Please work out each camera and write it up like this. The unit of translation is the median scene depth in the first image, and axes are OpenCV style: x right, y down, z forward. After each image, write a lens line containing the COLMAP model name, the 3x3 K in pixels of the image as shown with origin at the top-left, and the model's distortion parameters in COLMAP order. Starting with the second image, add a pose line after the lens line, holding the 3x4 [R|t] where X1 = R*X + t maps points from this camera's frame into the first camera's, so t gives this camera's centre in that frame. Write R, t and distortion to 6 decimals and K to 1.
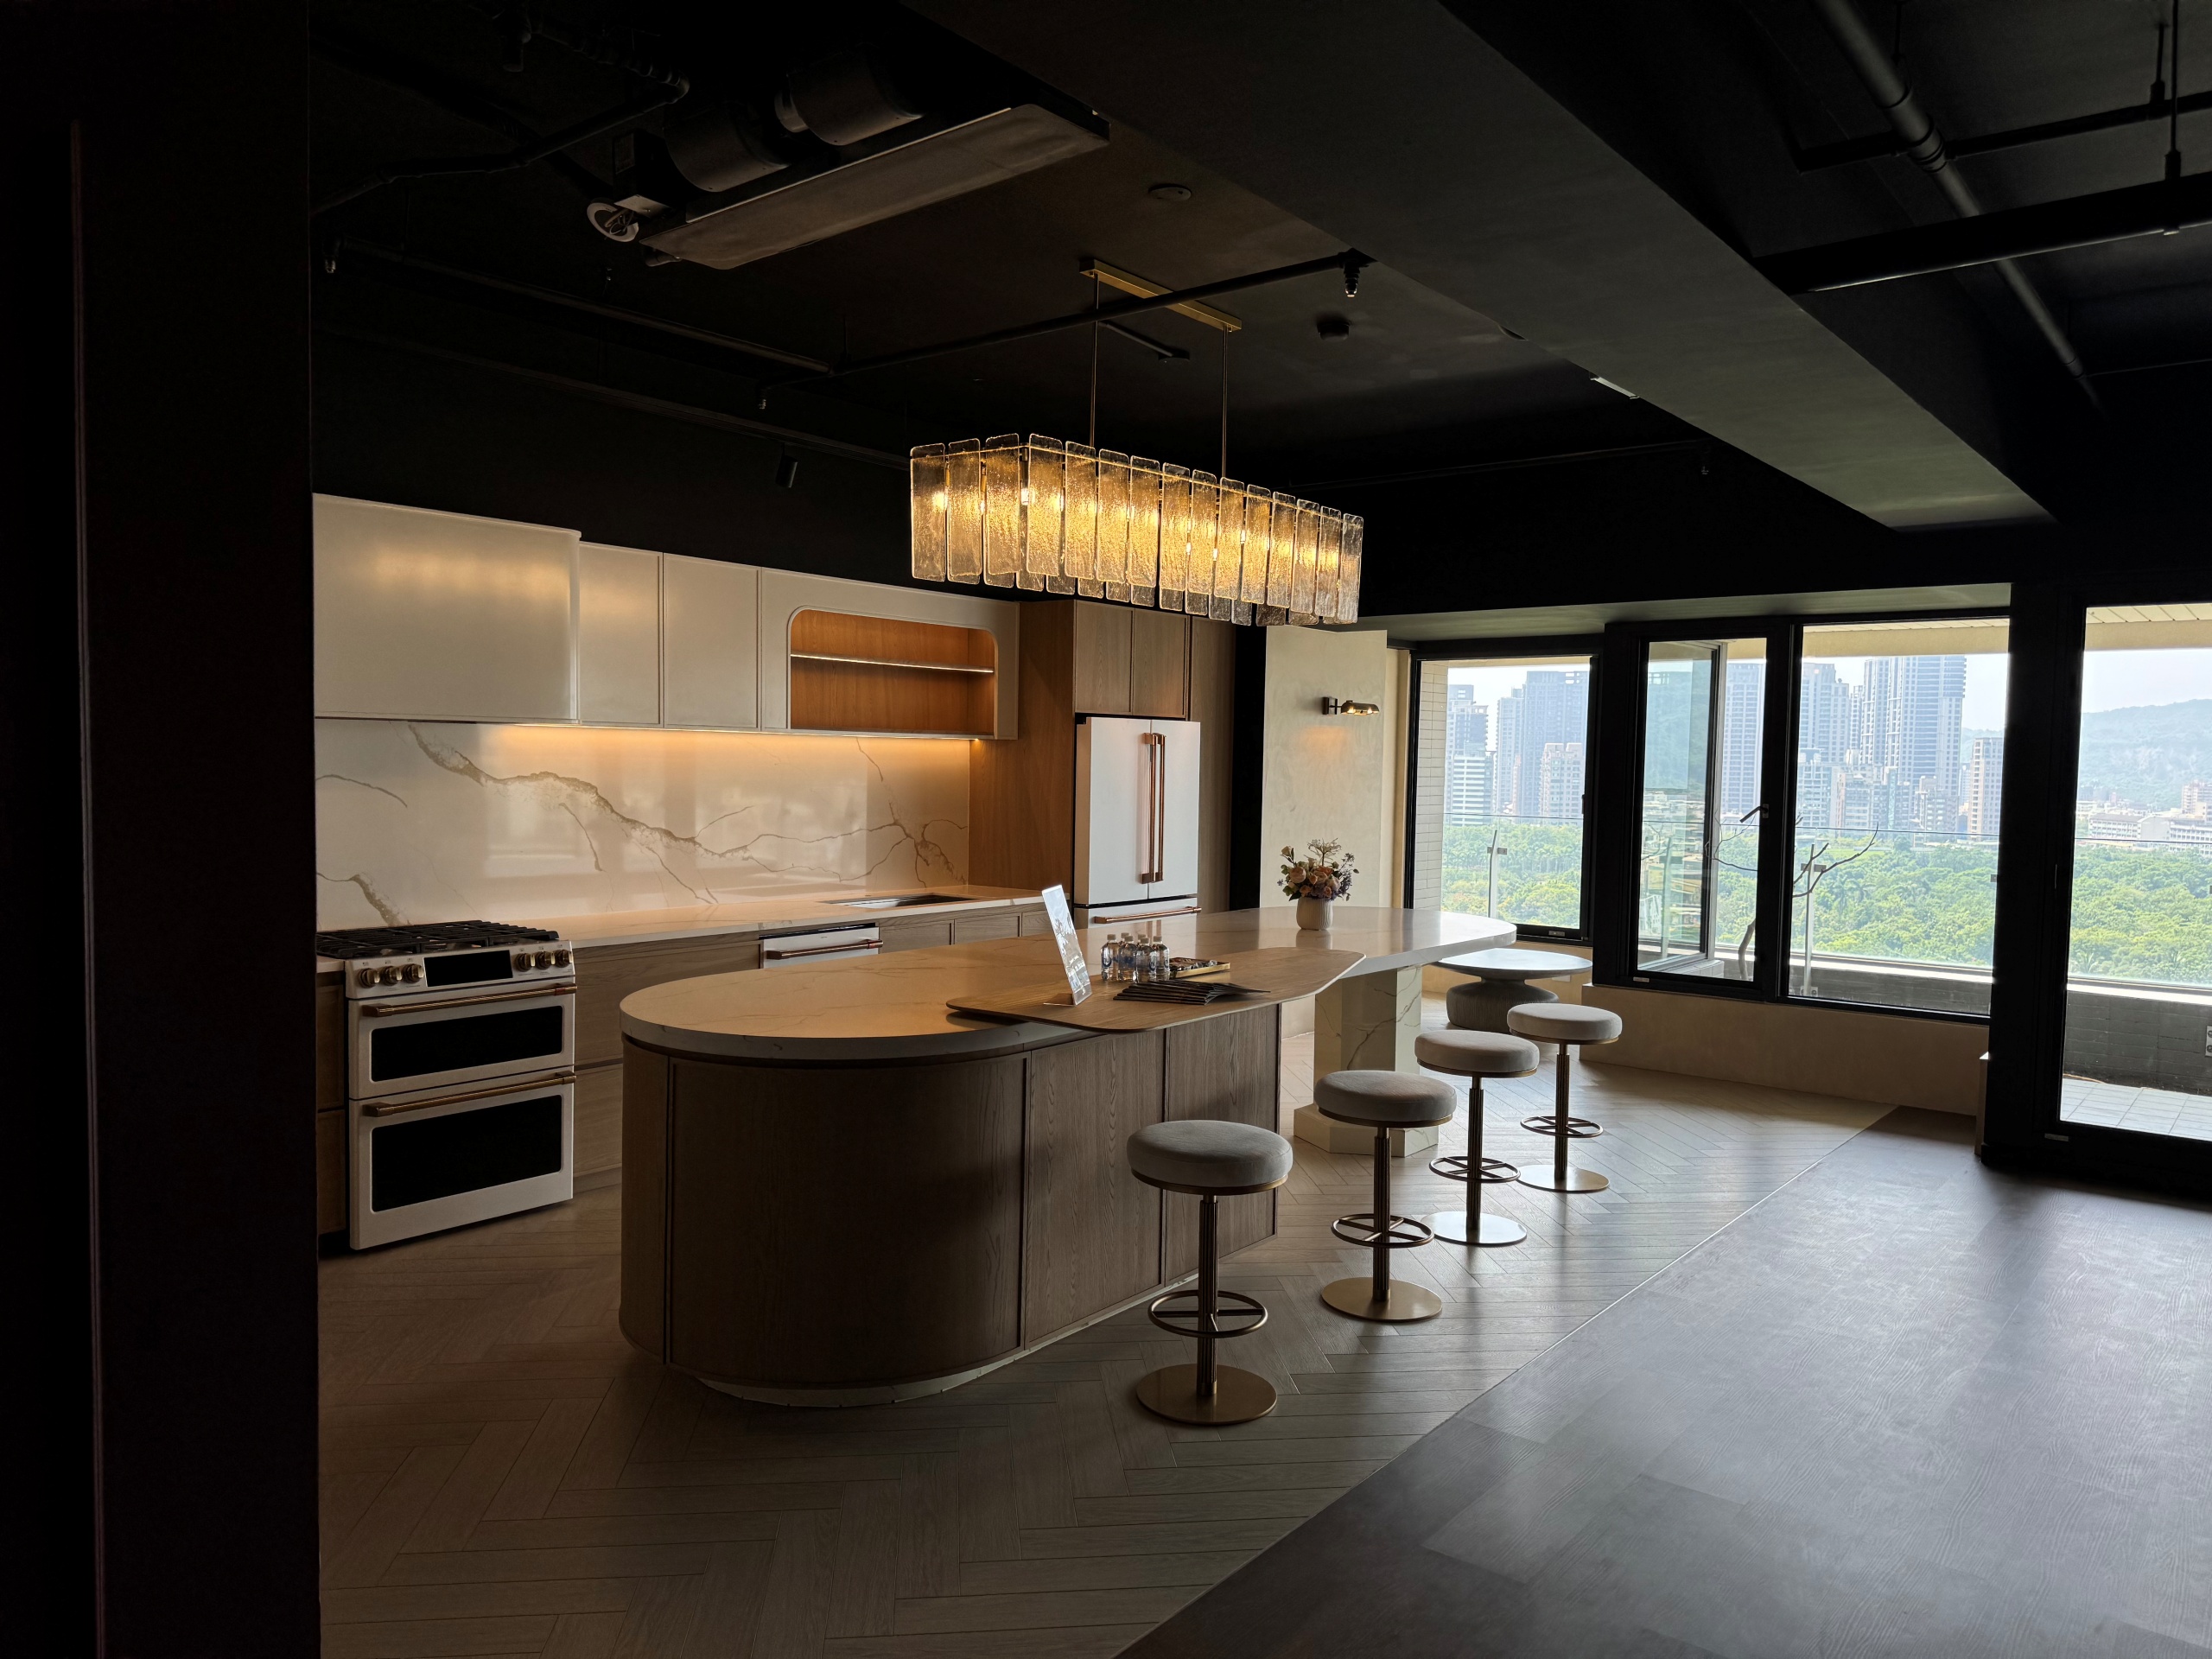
lens RADIAL K [[1539.3, 0, 1106.0], [0, 1539.3, 829.5], [0, 0, 1]] dist [0.073659, -0.000424]
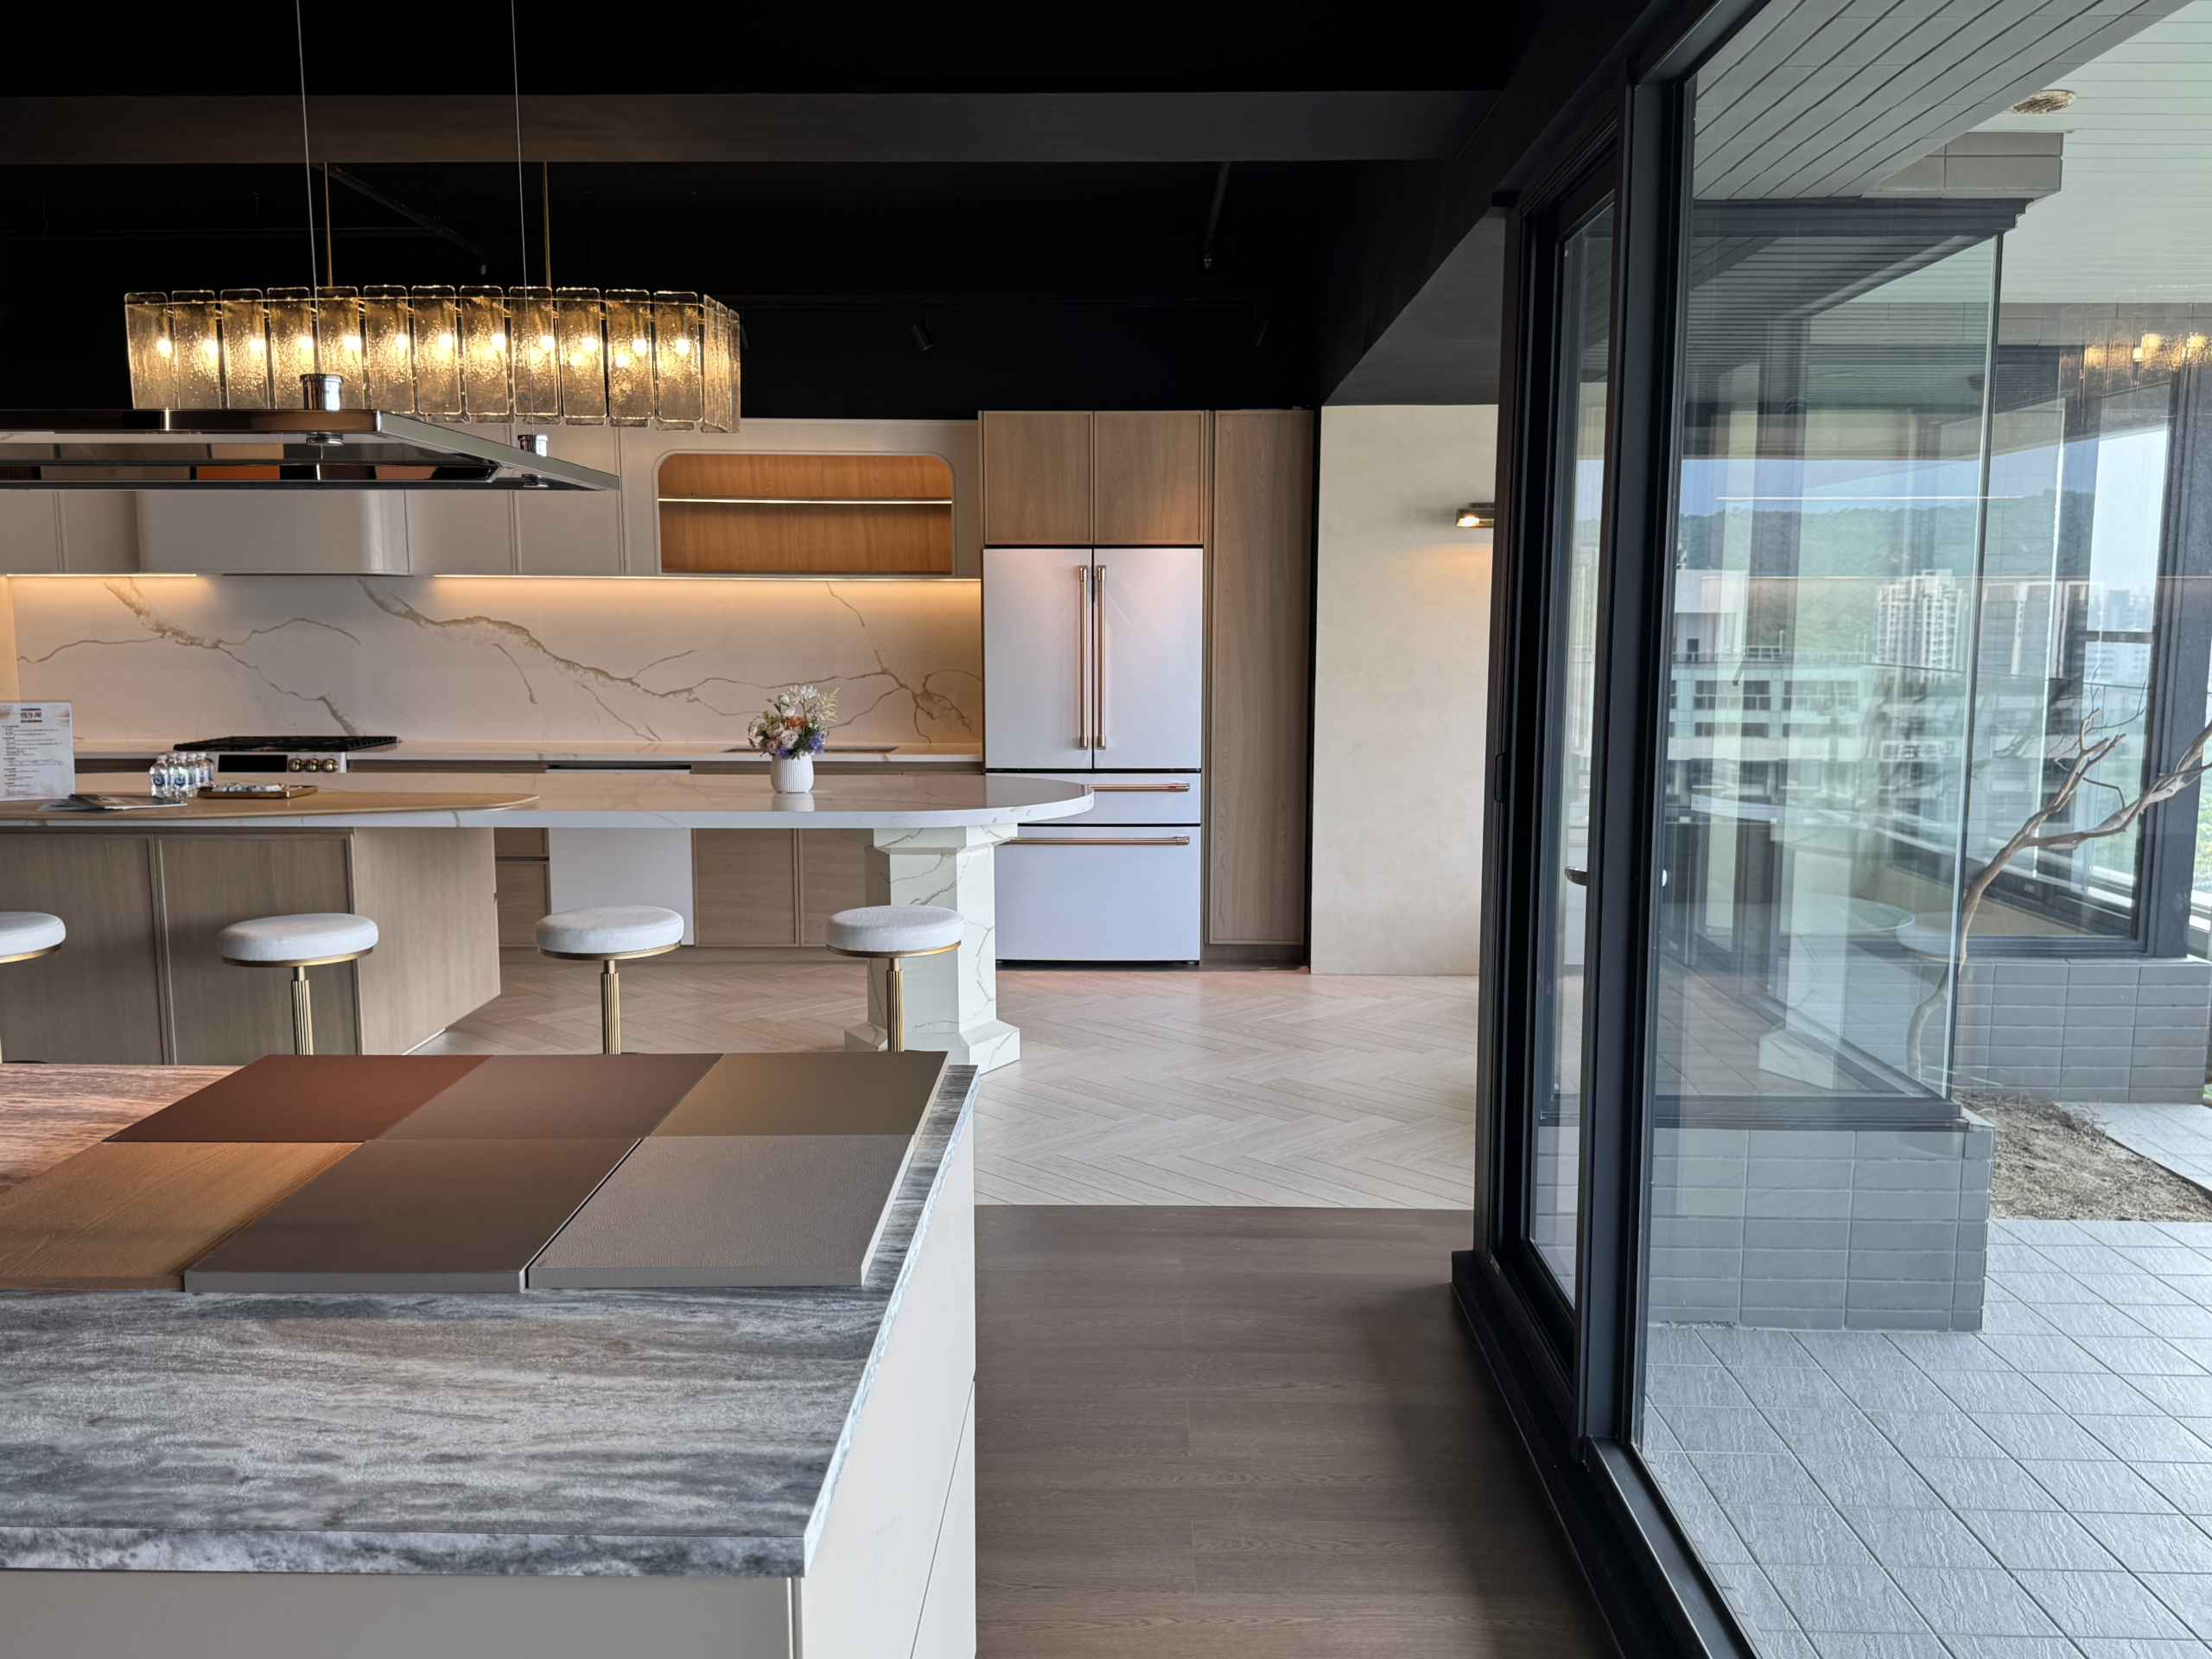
lens RADIAL K [[1730.3, 0, 1106.0], [0, 1730.3, 829.5], [0, 0, 1]] dist [0.095865, -0.203753]
pose [[0.623098, 0.080592, -0.777980, 0.964682], [-0.029388, 0.996387, 0.079680, 0.004266], [0.781591, -0.026785, 0.623216, 0.541106]]
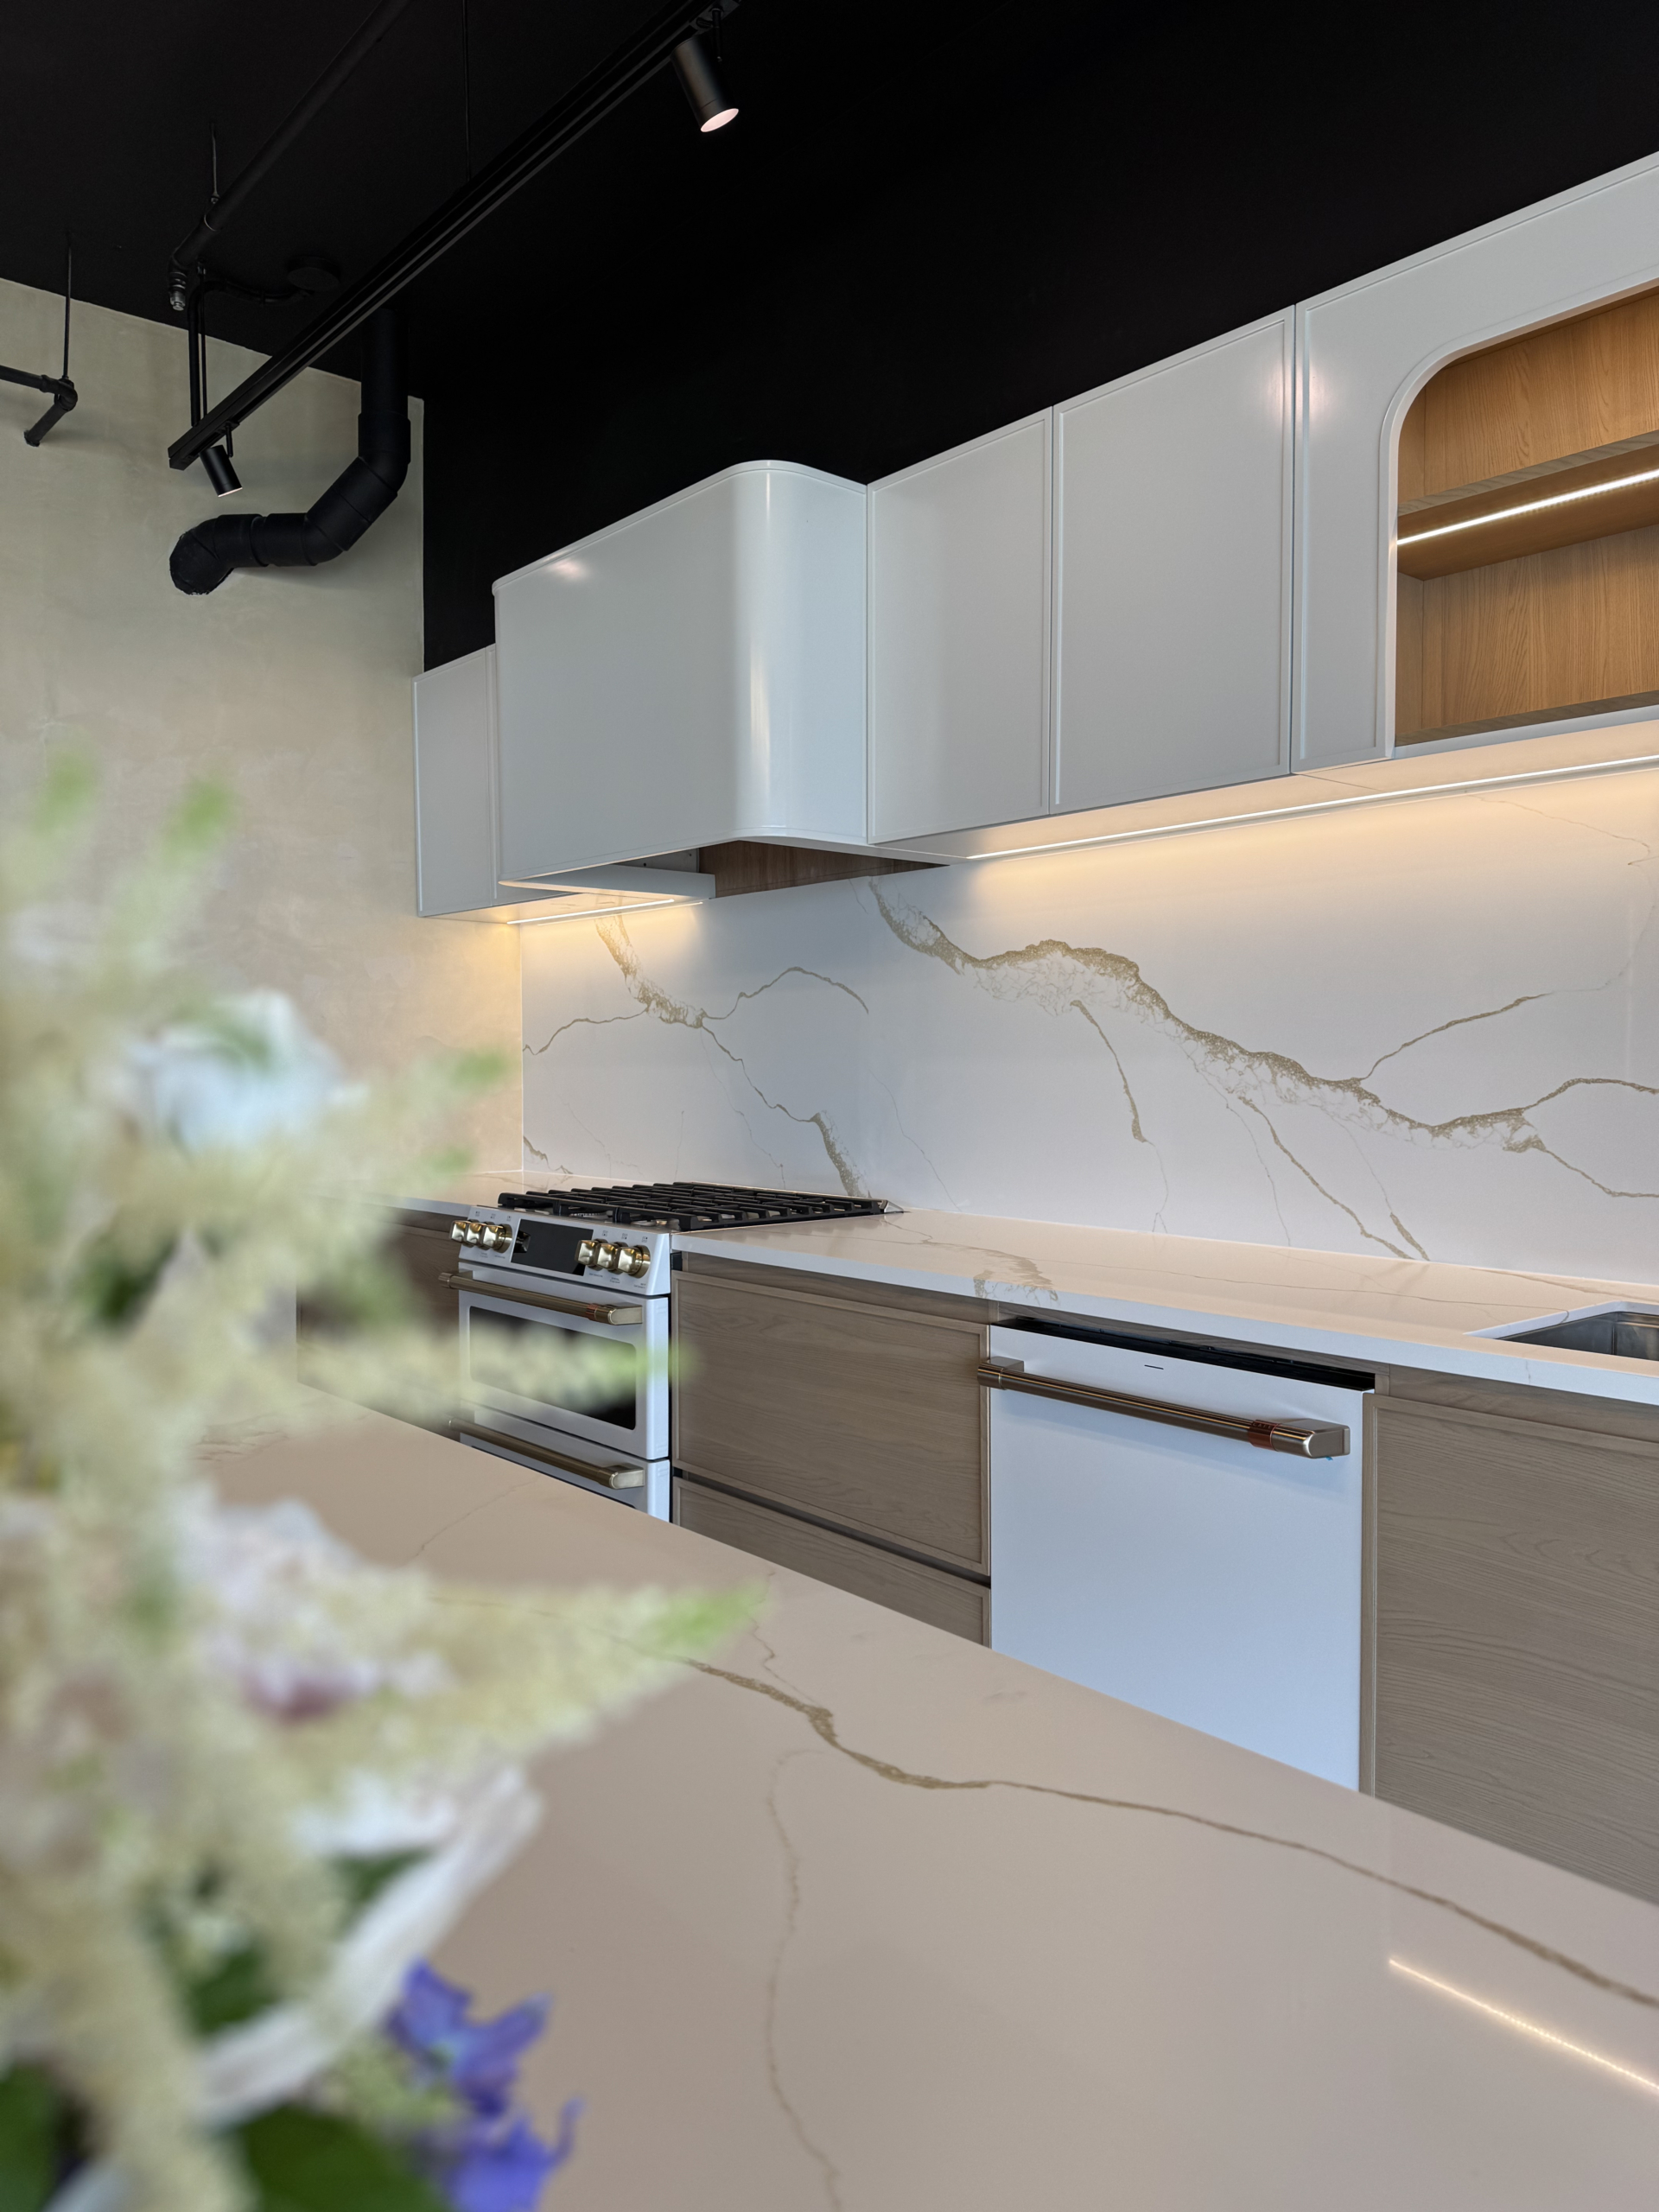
lens RADIAL K [[1539.3, 0, 829.5], [0, 1539.3, 1106.0], [0, 0, 1]] dist [0.073659, -0.000424]
pose [[-0.186890, 0.010450, -0.982325, 0.157687], [-0.046946, 0.998706, 0.019556, 0.011331], [0.981258, 0.049771, -0.186158, 1.019829]]
